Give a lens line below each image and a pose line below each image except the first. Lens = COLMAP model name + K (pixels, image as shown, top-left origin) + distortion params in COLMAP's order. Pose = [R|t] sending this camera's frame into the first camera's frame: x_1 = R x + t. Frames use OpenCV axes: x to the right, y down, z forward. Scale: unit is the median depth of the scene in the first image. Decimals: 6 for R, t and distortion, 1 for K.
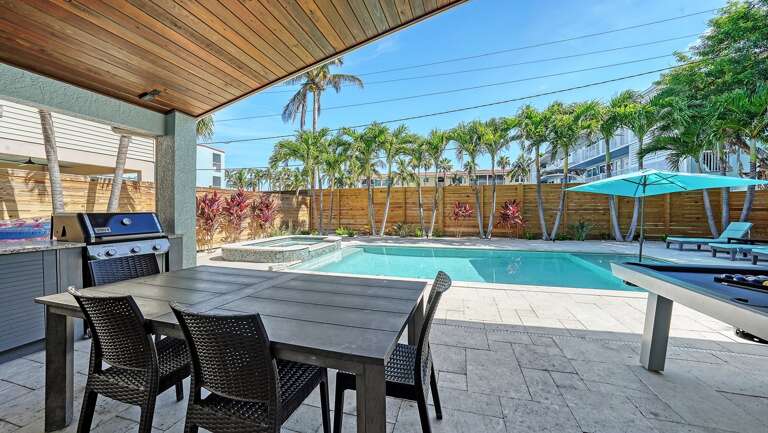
lens RADIAL K [[268.9, 0, 378.0], [0, 268.9, 211.7], [0, 0, 1]] dist [-0.013689, 0.002636]
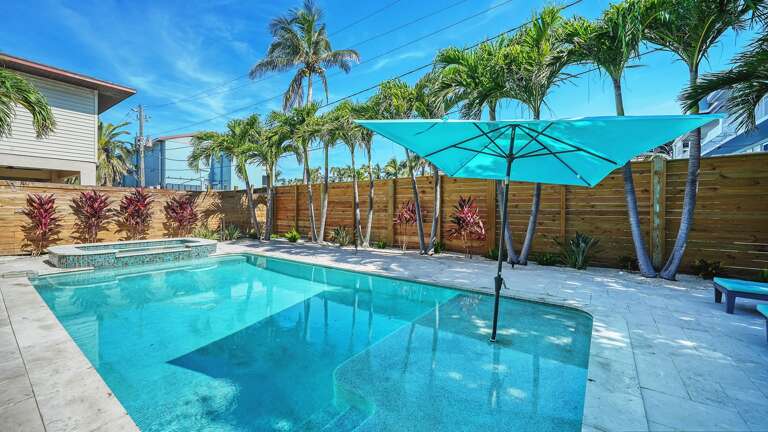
lens RADIAL K [[301.5, 0, 383.4], [0, 301.5, 217.7], [0, 0, 1]] dist [0.001632, 0.000012]
pose [[0.942234, 0.017750, -0.334483, 0.650980], [-0.011870, 0.999737, 0.019616, -0.005114], [0.334744, -0.014512, 0.942198, 0.299297]]
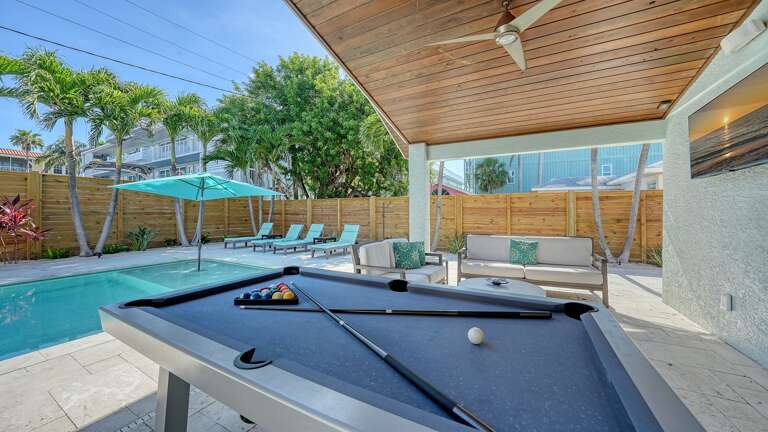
lens RADIAL K [[275.4, 0, 386.4], [0, 275.4, 213.3], [0, 0, 1]] dist [0.013366, 0.000562]
pose [[0.232532, 0.003554, 0.972582, 0.102493], [0.005751, 0.999971, -0.005029, 0.000961], [-0.972572, 0.006763, 0.232505, 0.060380]]
